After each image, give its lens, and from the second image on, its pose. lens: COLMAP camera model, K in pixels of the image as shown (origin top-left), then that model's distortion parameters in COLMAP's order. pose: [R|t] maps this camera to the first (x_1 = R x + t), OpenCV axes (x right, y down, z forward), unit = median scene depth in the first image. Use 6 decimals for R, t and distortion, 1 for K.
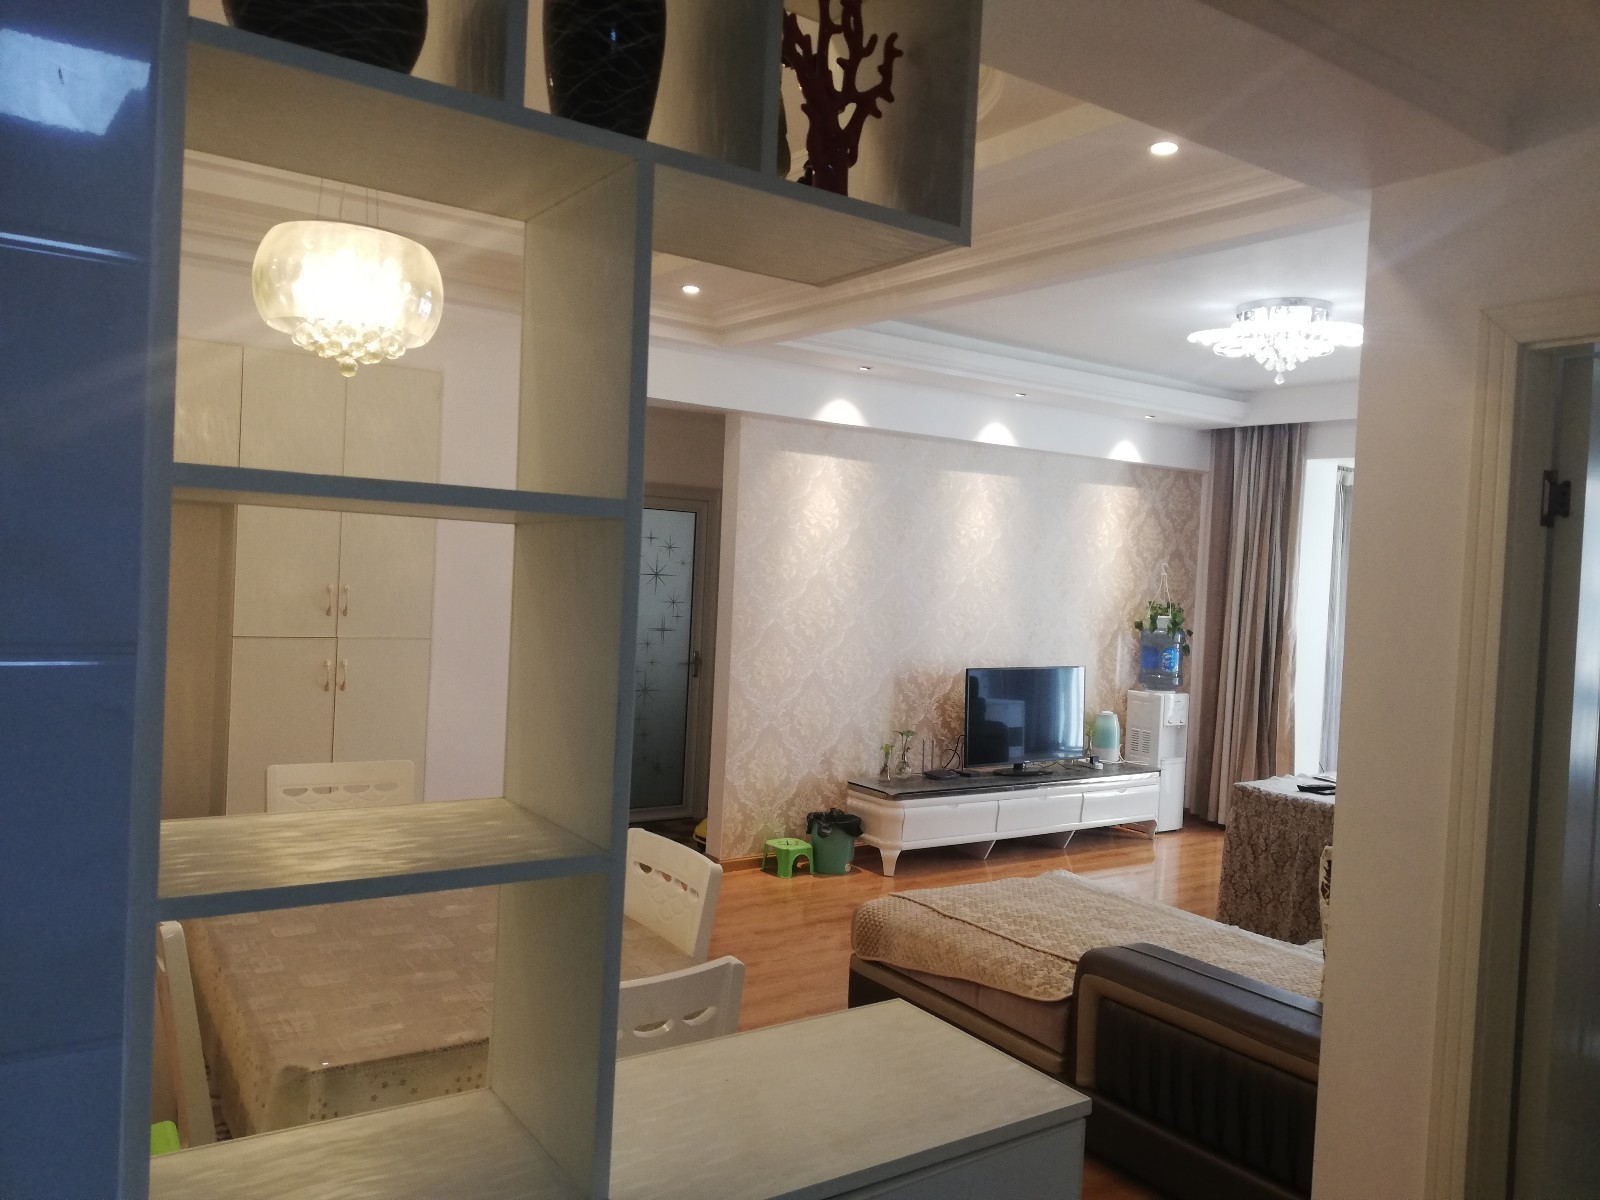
lens RADIAL K [[1224.2, 0, 775.9], [0, 1224.2, 601.9], [0, 0, 1]] dist [0.046213, -0.087021]
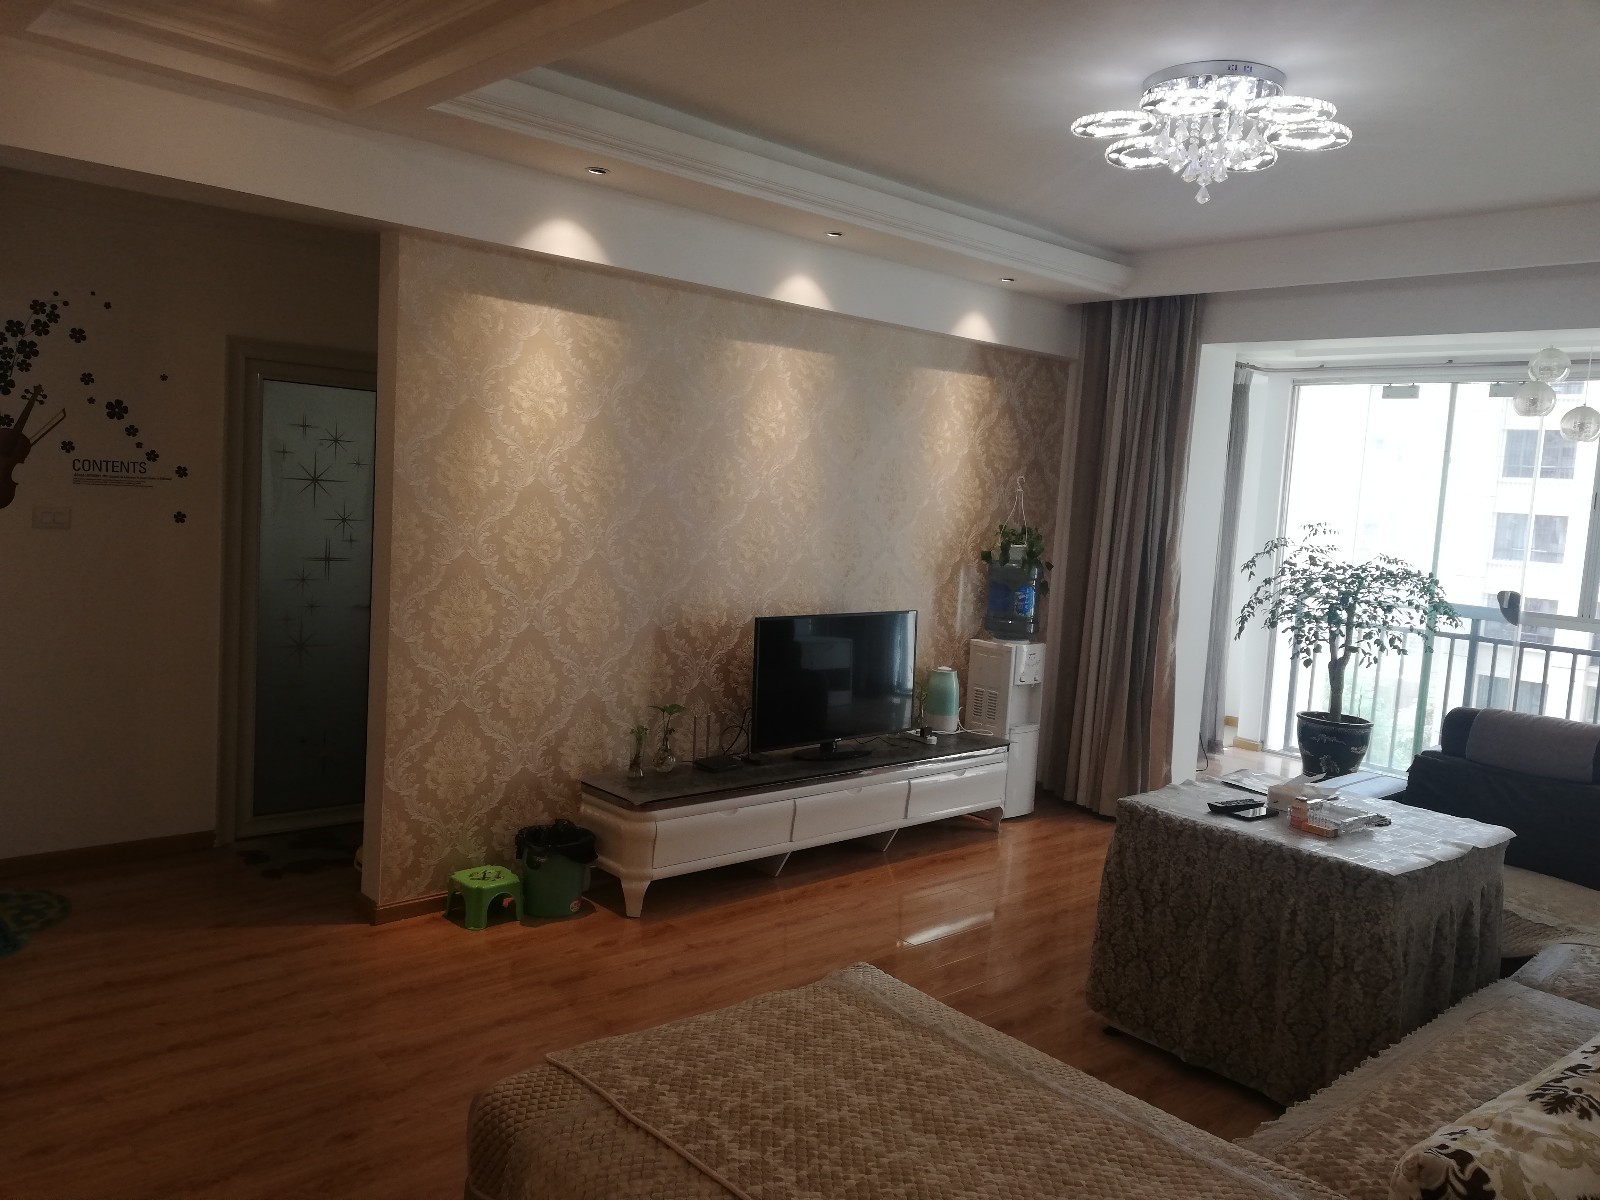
lens RADIAL K [[1224.2, 0, 795.1], [0, 1224.2, 601.9], [0, 0, 1]] dist [0.046213, -0.087021]
pose [[0.991046, 0.001889, 0.133510, 0.086485], [-0.011314, 0.997492, 0.069866, -0.005847], [-0.133043, -0.070751, 0.988582, 0.297782]]
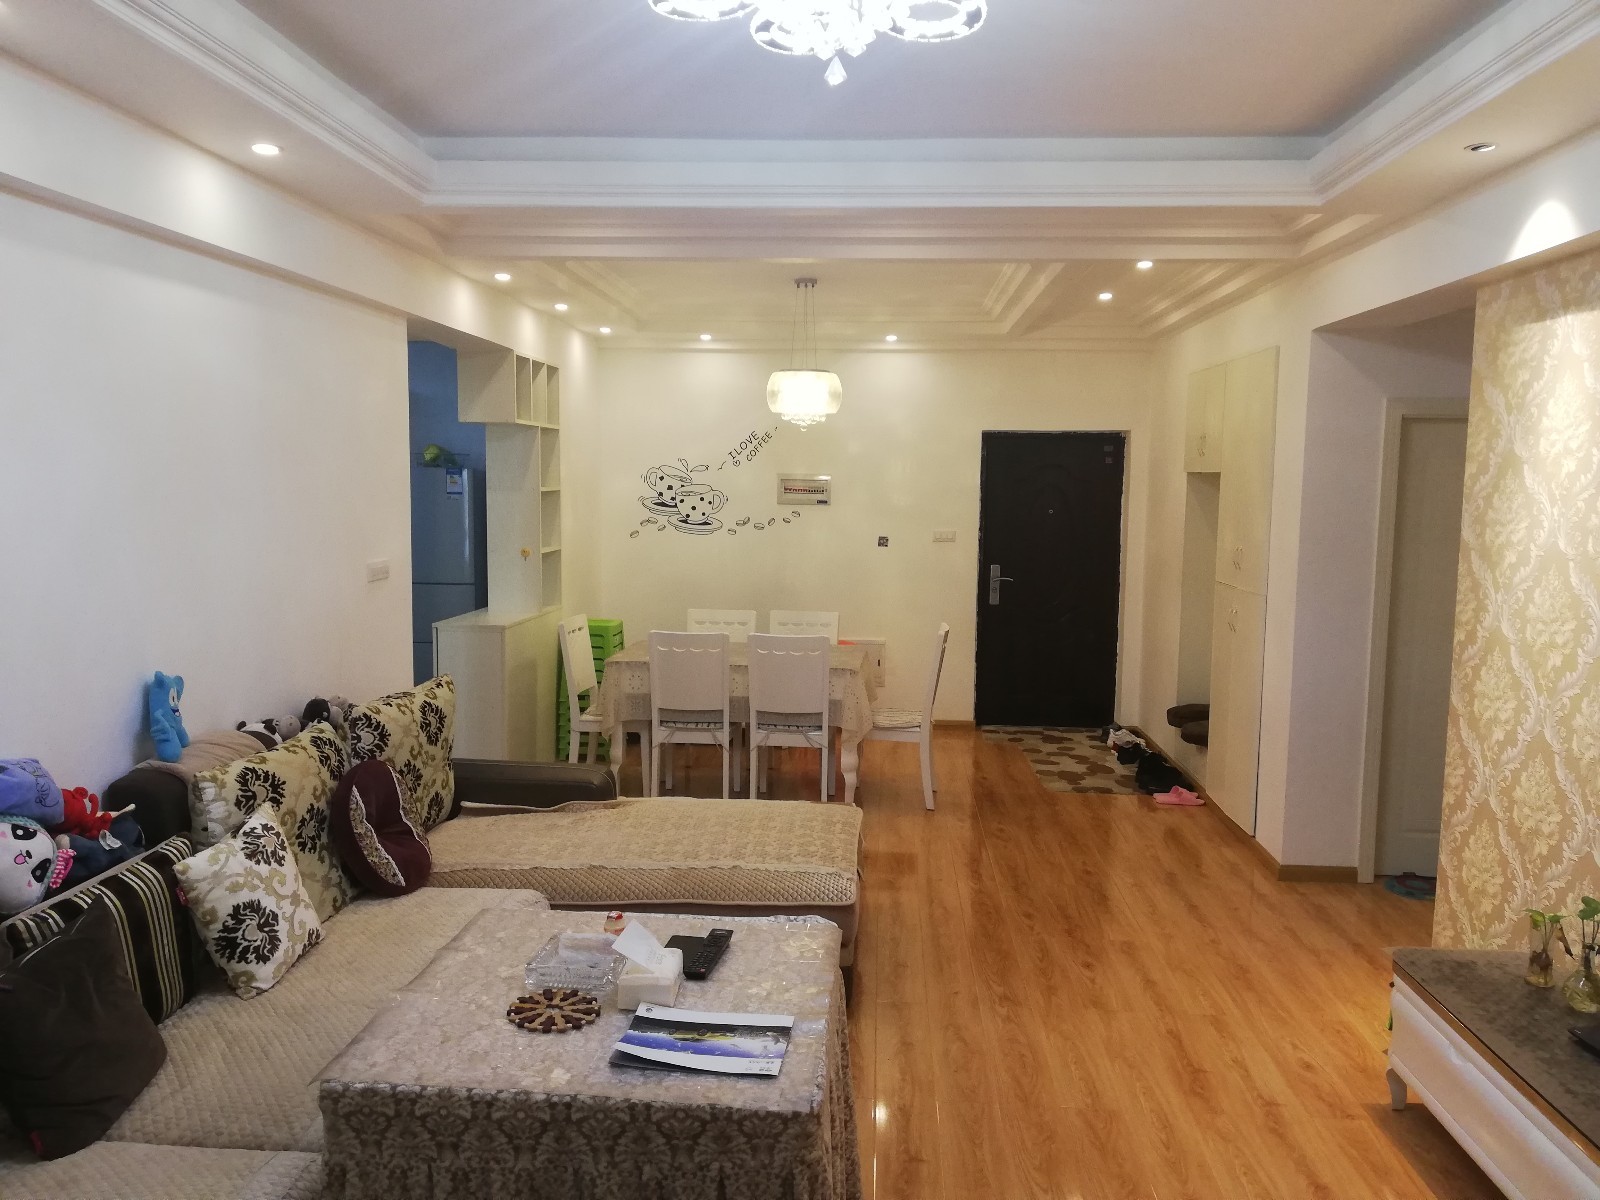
lens RADIAL K [[1224.2, 0, 853.6], [0, 1224.2, 591.8], [0, 0, 1]] dist [0.046213, -0.087021]
pose [[-0.608288, 0.008708, -0.793669, 0.632403], [-0.063063, 0.996248, 0.059264, -0.014644], [0.791207, 0.086101, -0.605457, 1.080735]]
